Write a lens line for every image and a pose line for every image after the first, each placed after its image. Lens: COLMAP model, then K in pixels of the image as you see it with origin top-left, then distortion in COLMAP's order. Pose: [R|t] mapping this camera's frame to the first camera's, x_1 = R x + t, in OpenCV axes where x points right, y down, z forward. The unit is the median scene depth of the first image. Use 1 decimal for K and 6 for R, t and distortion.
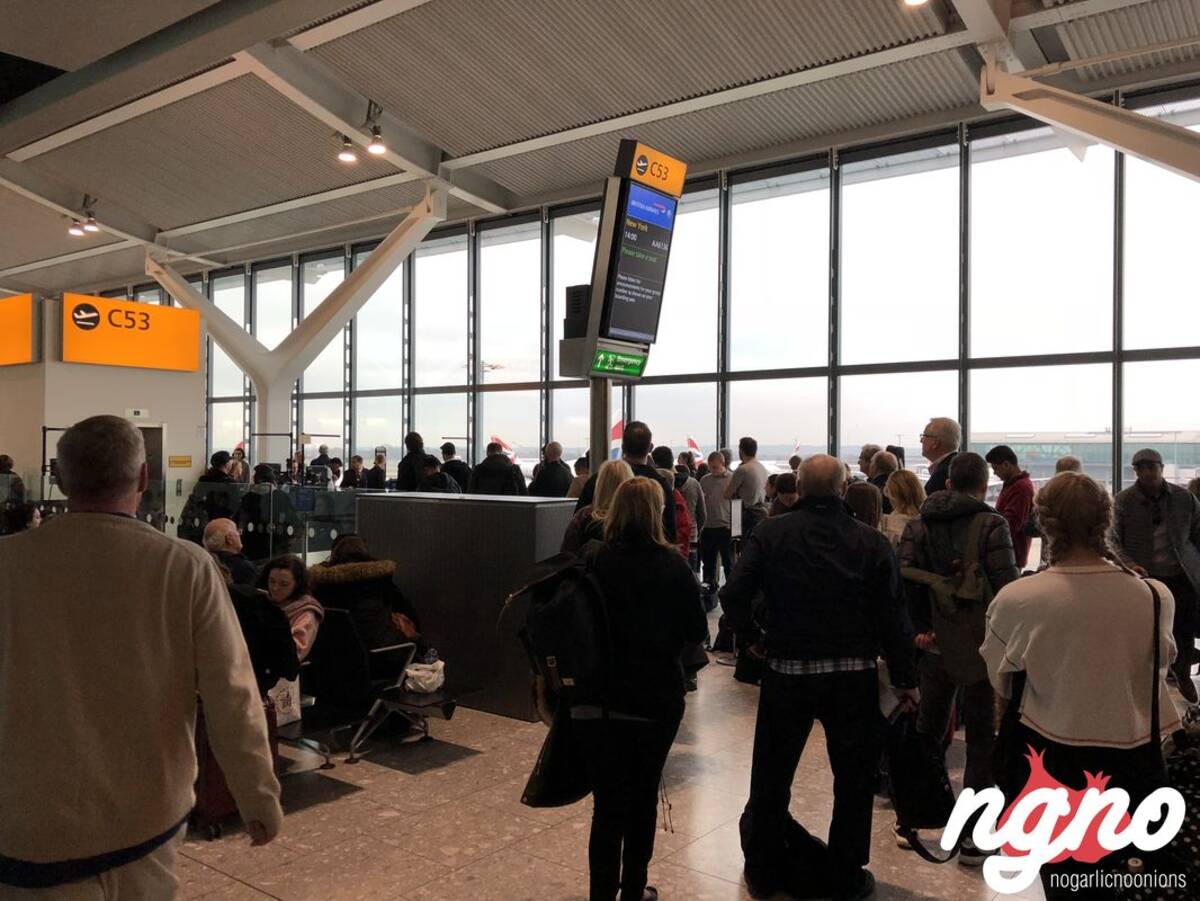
lens RADIAL K [[989.7, 0, 599.6], [0, 989.7, 449.9], [0, 0, 1]] dist [0.013877, 0.003258]
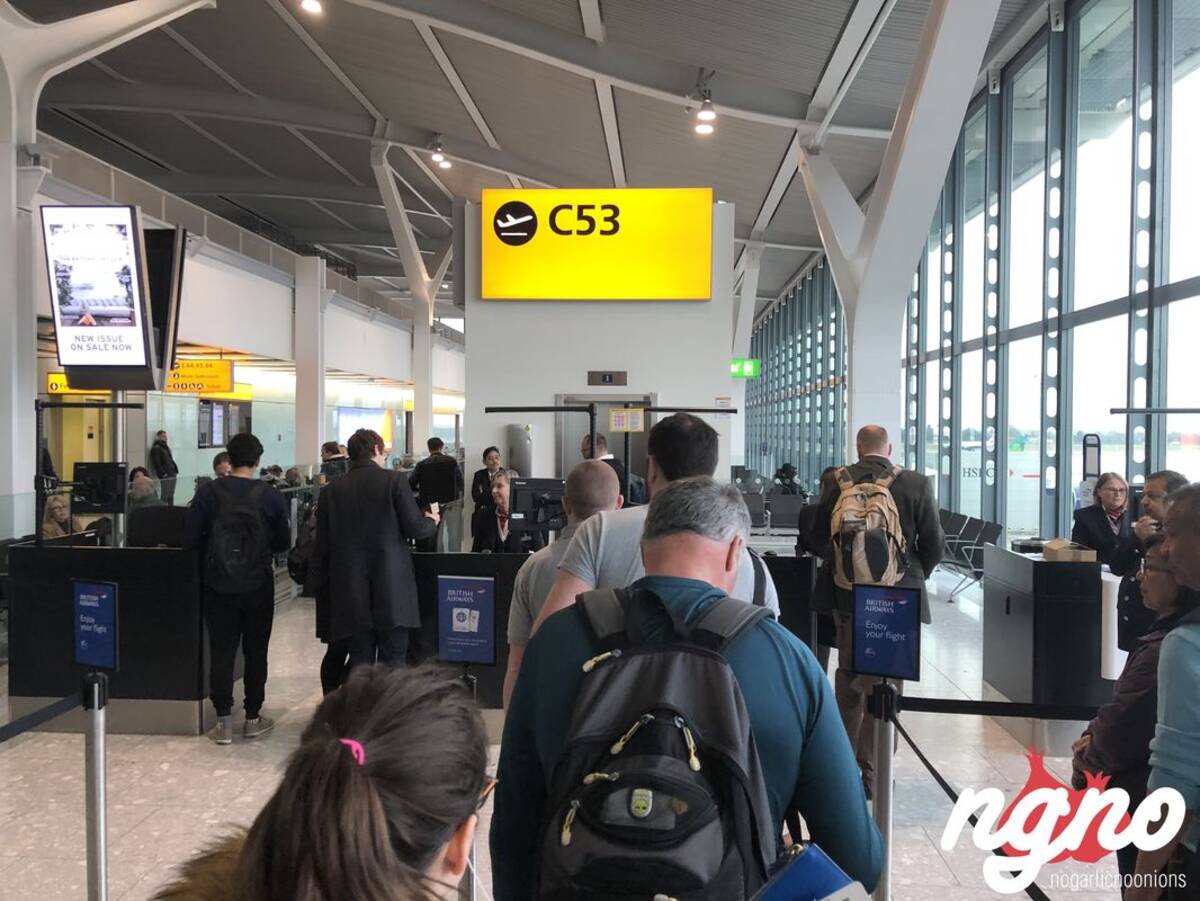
lens RADIAL K [[989.7, 0, 598.9], [0, 989.7, 449.7], [0, 0, 1]] dist [0.013877, 0.003258]
pose [[0.553752, 0.012993, -0.832580, 0.022657], [-0.003152, 0.999904, 0.013508, -0.002780], [0.832676, -0.004856, 0.553740, 0.686280]]
